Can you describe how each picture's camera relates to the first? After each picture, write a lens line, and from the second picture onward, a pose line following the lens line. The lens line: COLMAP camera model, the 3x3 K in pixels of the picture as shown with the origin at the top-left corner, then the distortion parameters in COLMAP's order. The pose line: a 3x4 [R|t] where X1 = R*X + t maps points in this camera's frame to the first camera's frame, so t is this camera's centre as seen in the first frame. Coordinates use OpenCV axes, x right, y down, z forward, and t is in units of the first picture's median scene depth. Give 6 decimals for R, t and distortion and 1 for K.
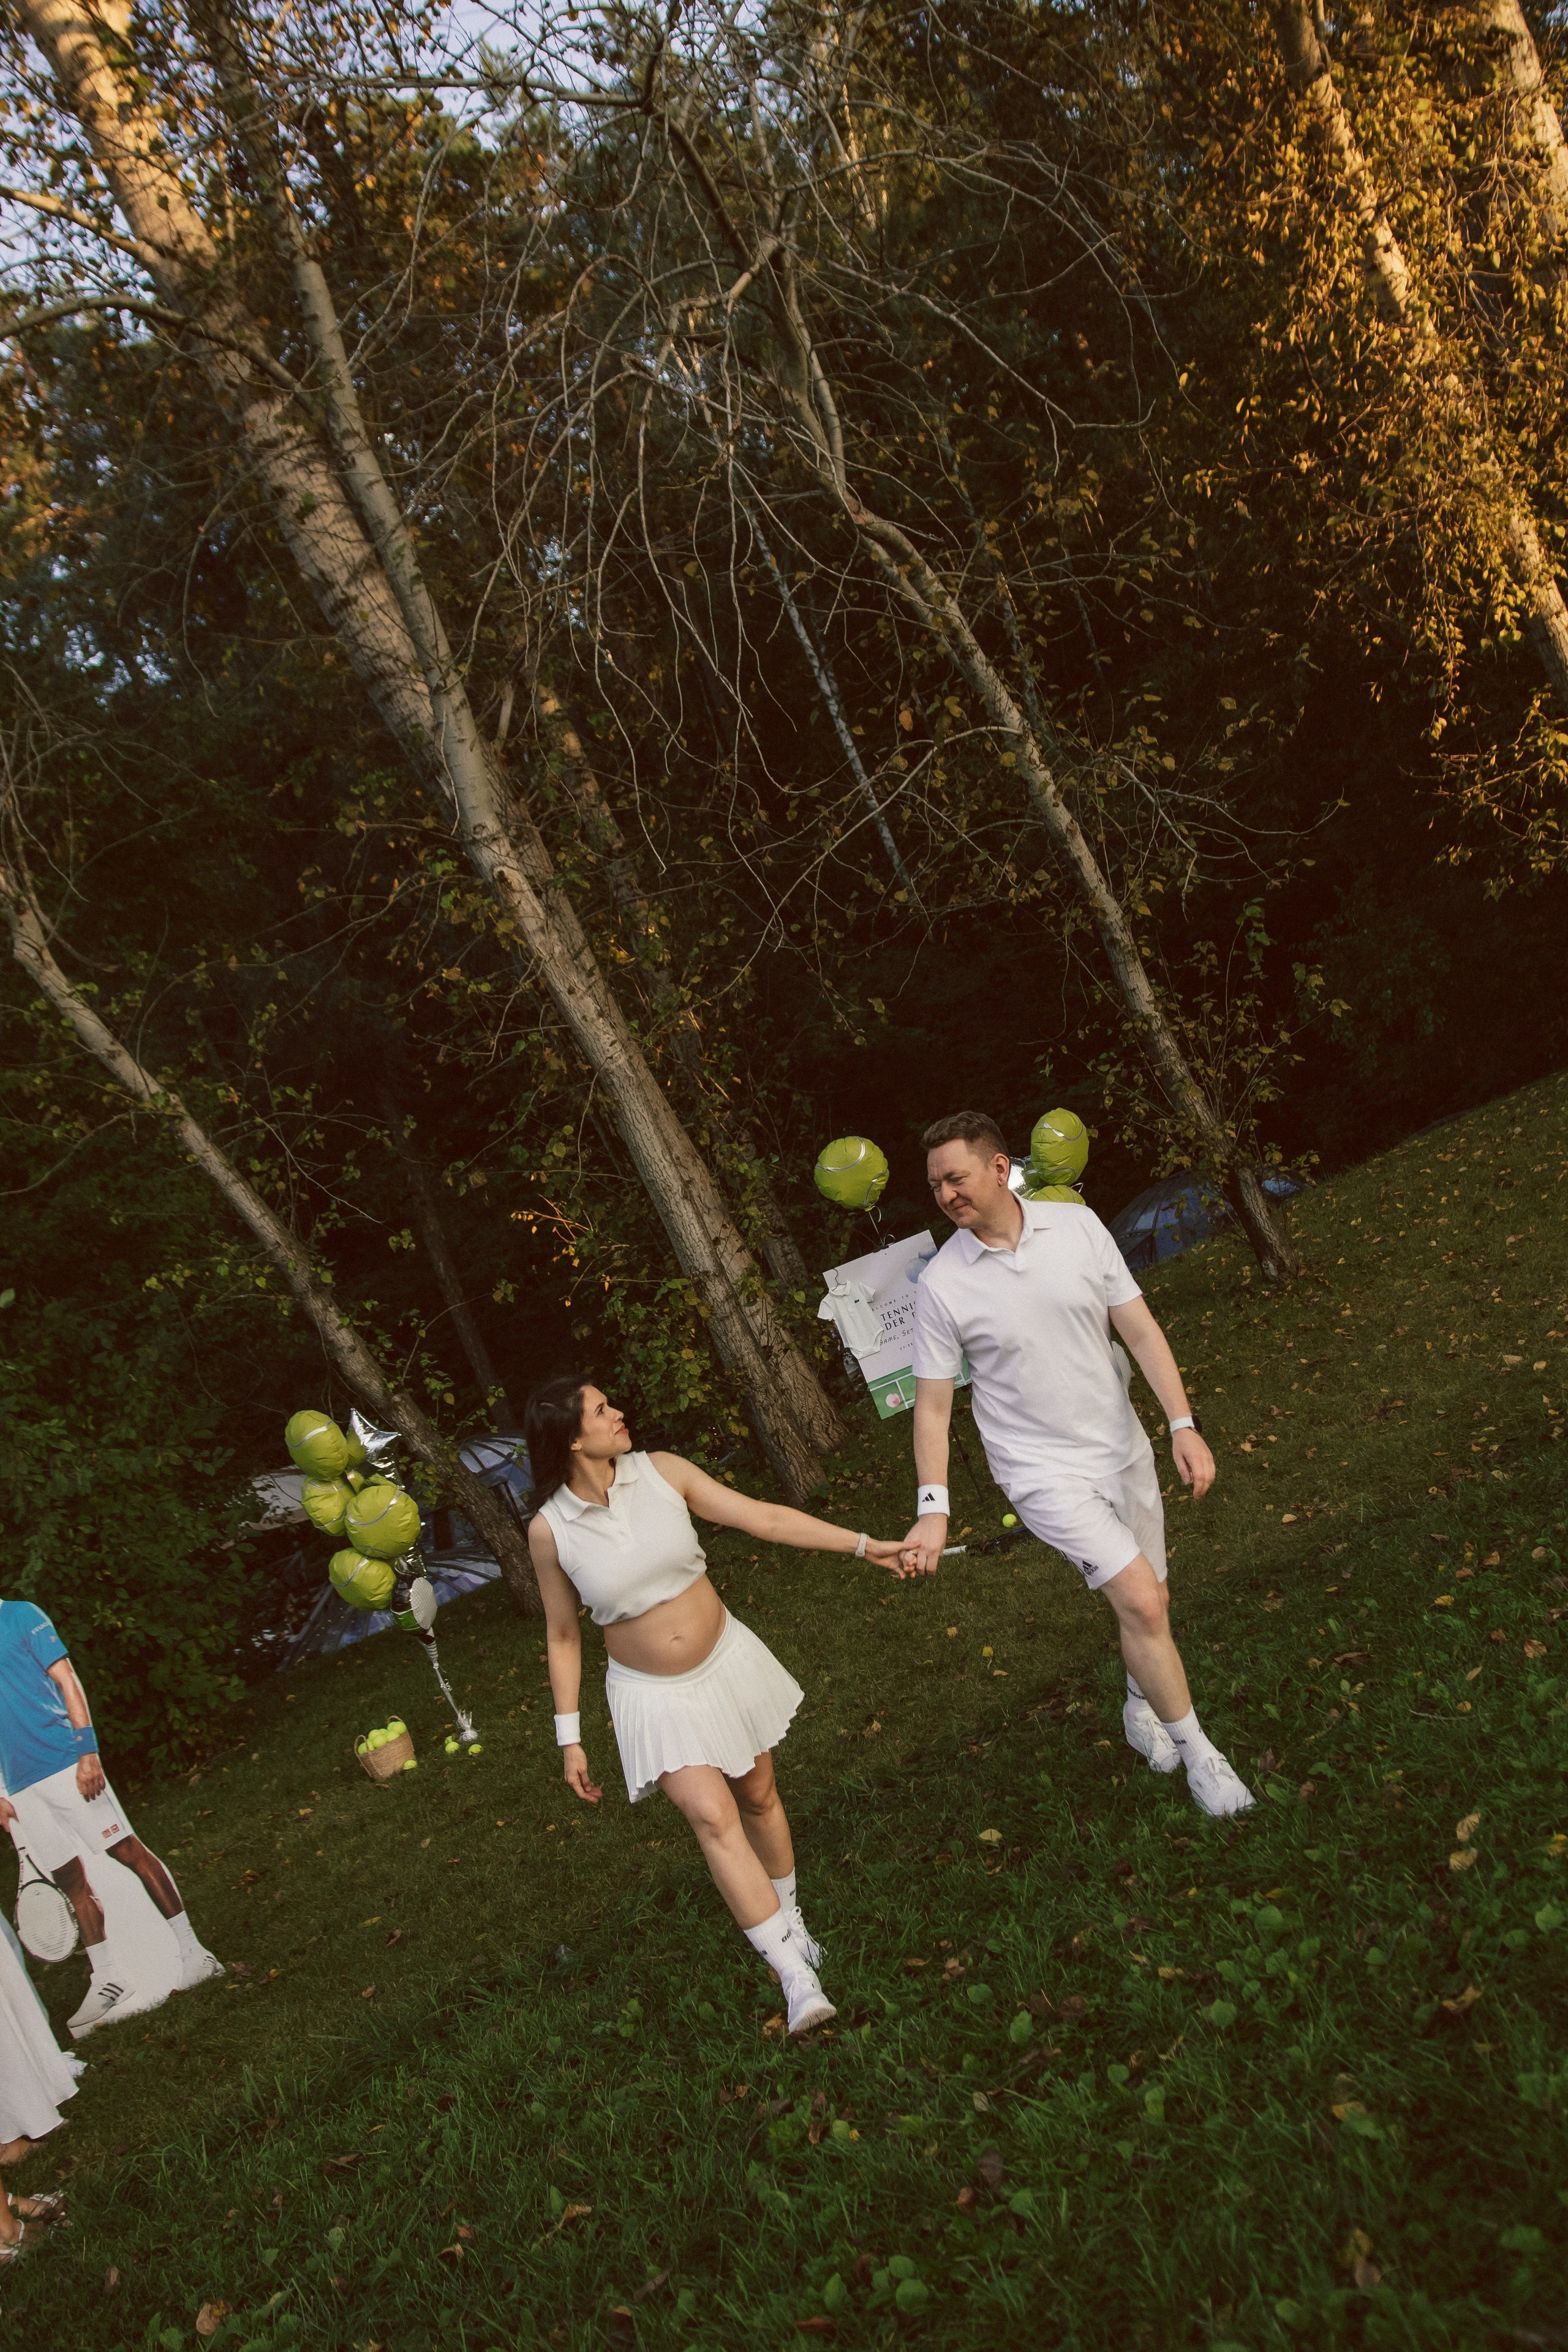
lens RADIAL K [[2093.0, 0, 784.0], [0, 2093.0, 1176.0], [0, 0, 1]] dist [-0.082404, 0.127710]
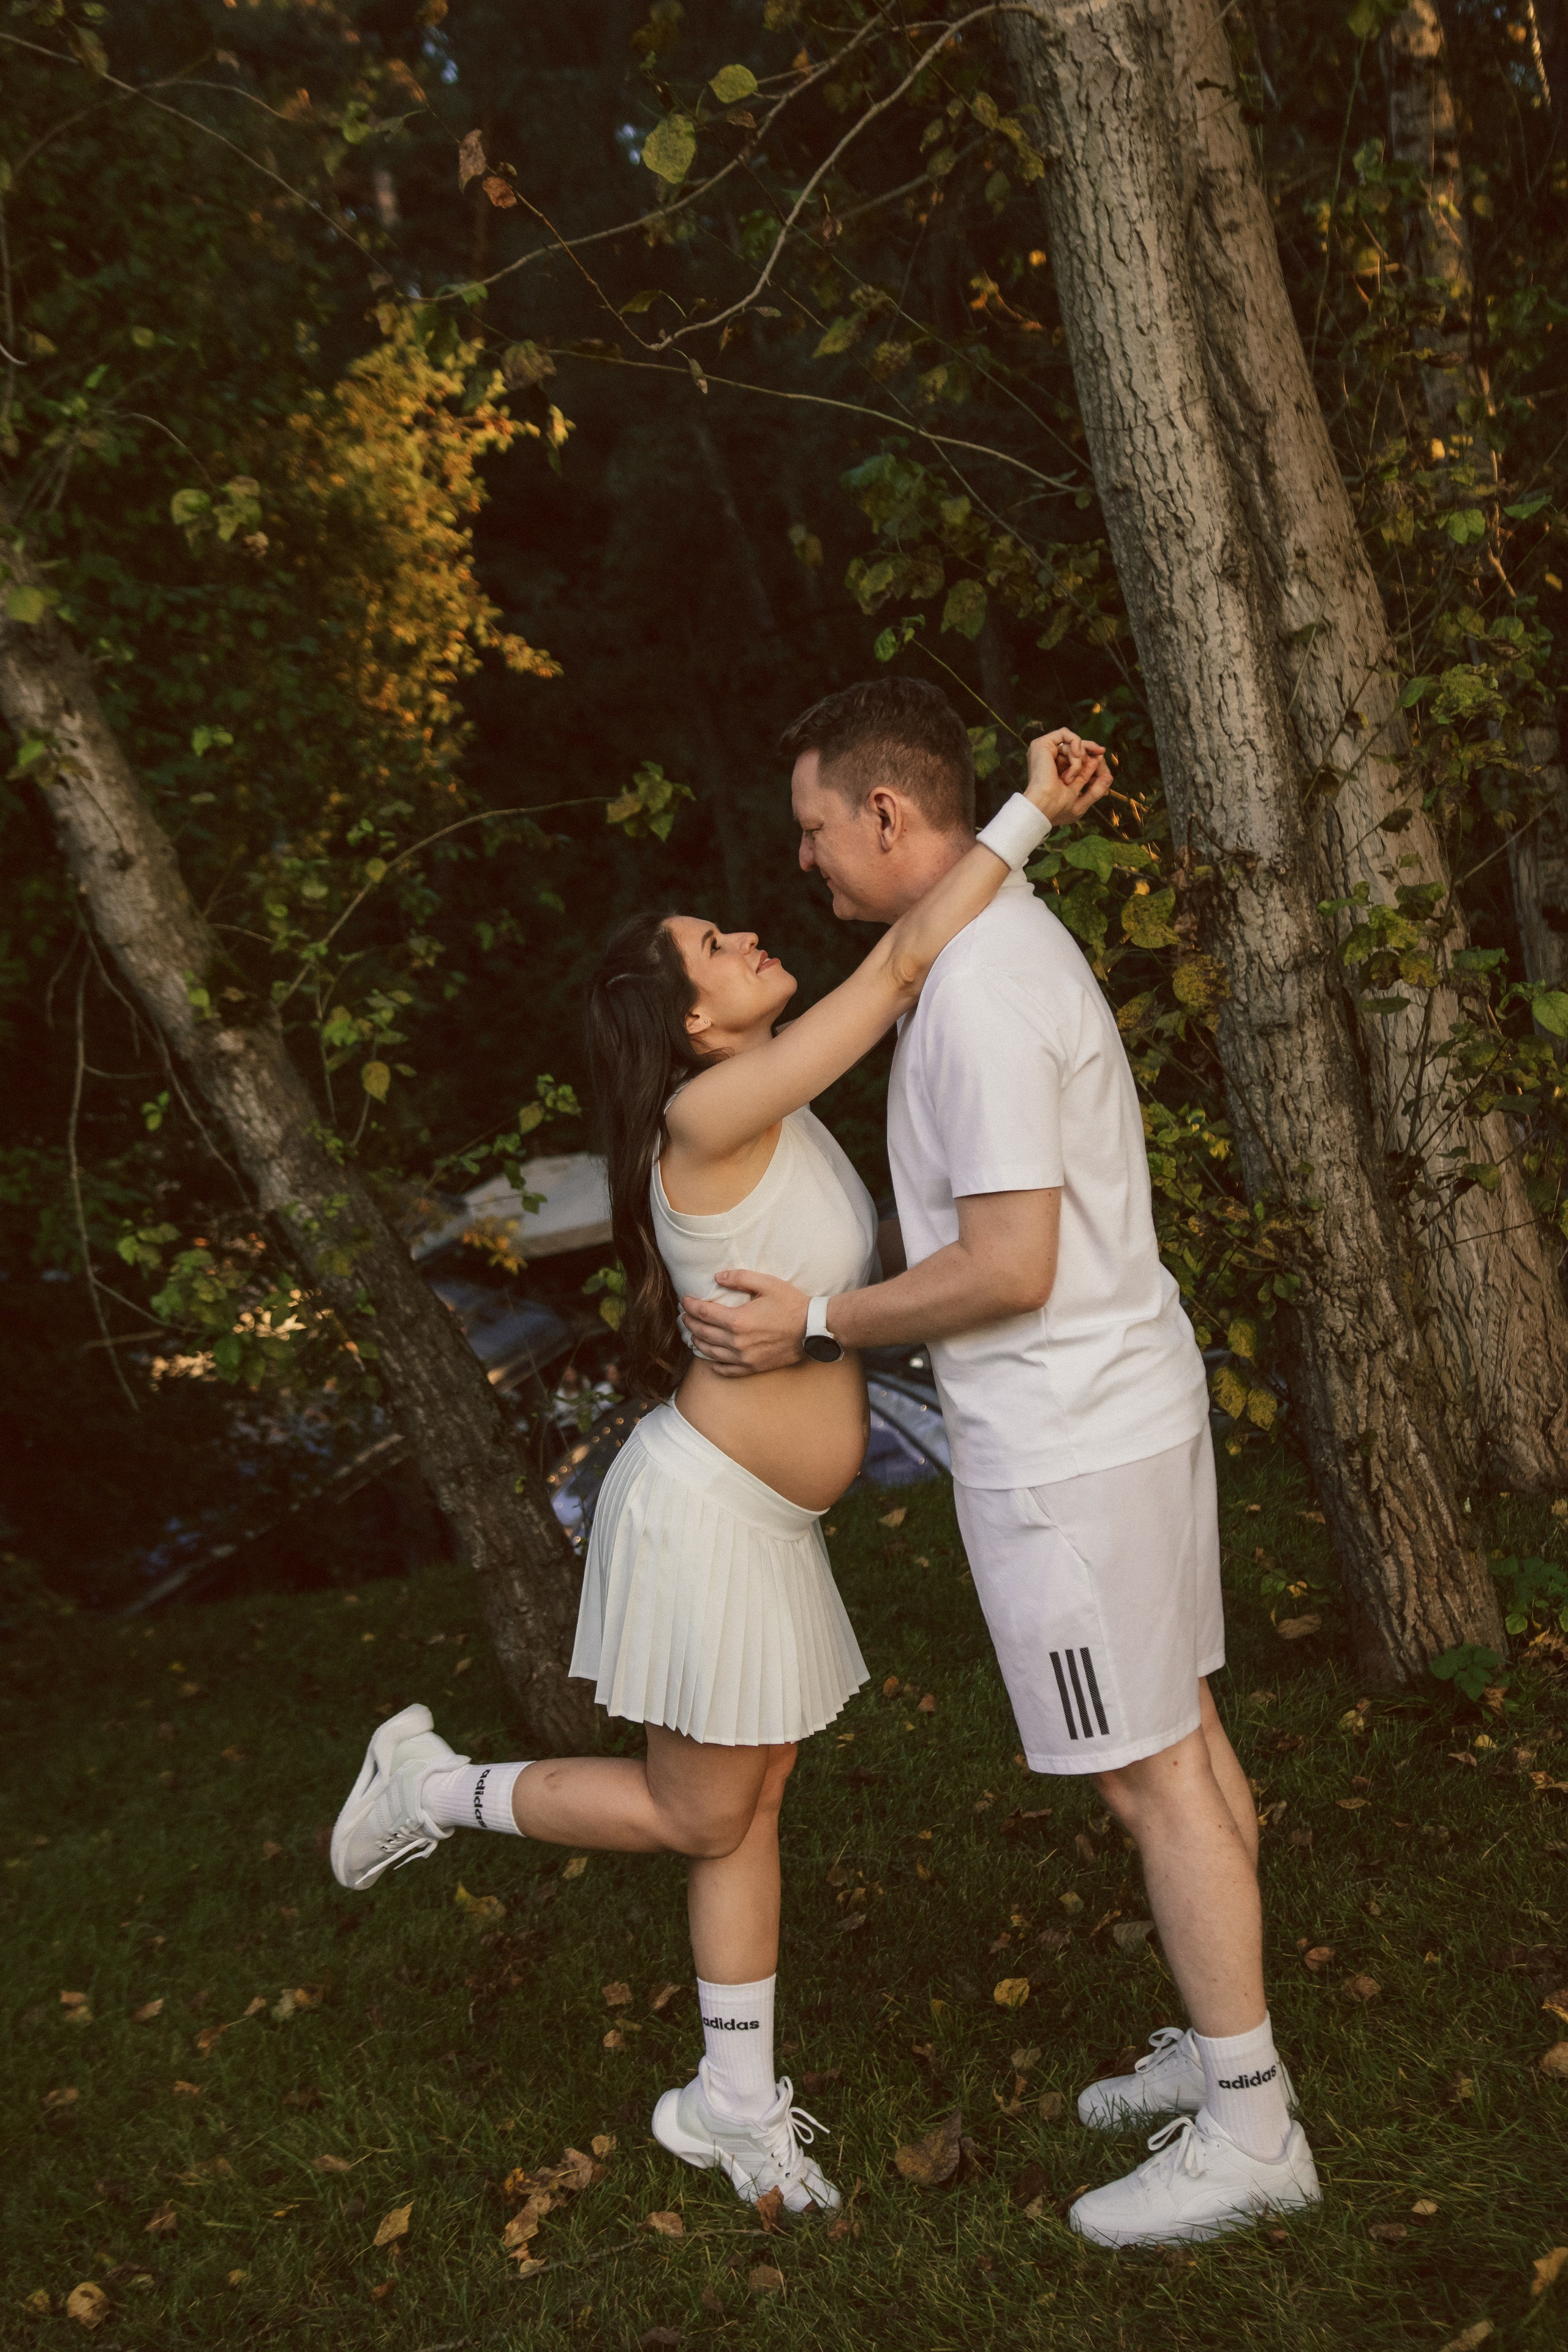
lens RADIAL K [[2806.8, 0, 770.3], [0, 2806.8, 1161.2], [0, 0, 1]] dist [0.019475, 0.138337]
pose [[0.937160, 0.237326, -0.255749, 0.010482], [-0.203521, 0.967234, 0.151780, 0.042419], [0.283391, -0.090192, 0.954754, 0.625692]]
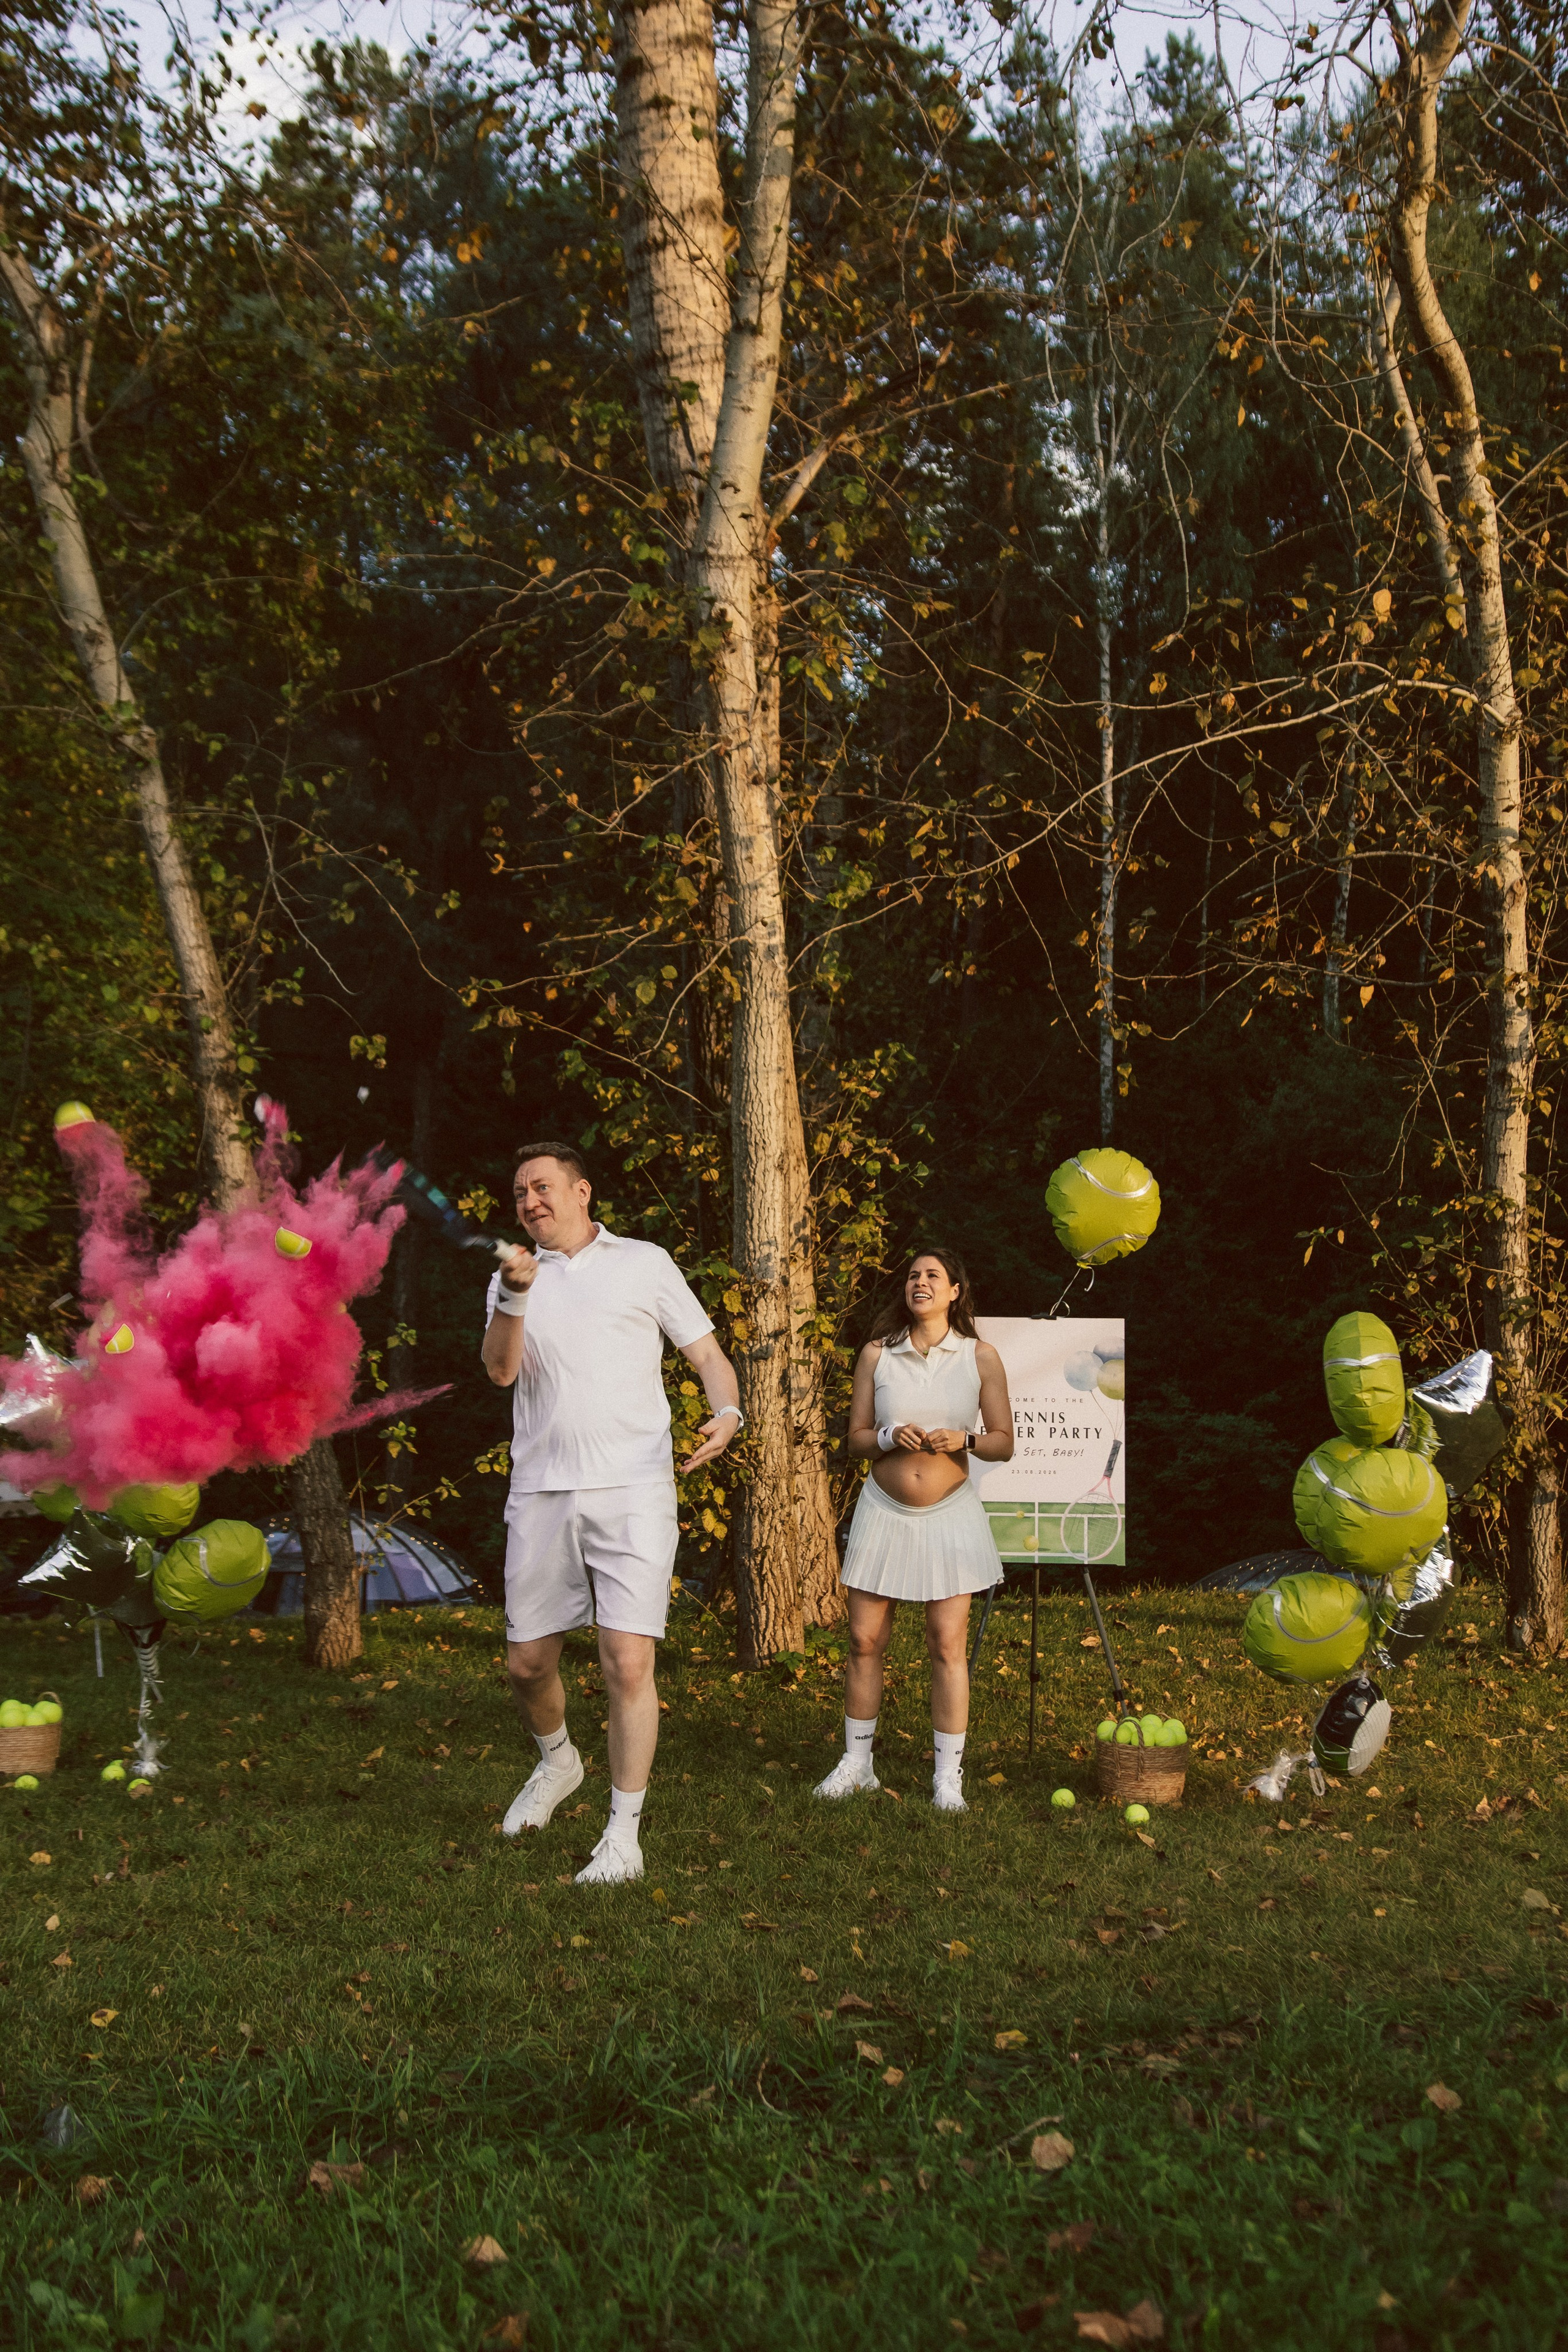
lens RADIAL K [[2506.7, 0, 770.3], [0, 2506.7, 1176.7], [0, 0, 1]] dist [-0.009548, 0.025325]
pose [[0.919659, 0.389191, -0.052512, -0.006580], [-0.392301, 0.916588, -0.077242, 0.077961], [0.018070, 0.091637, 0.995629, 0.197830]]
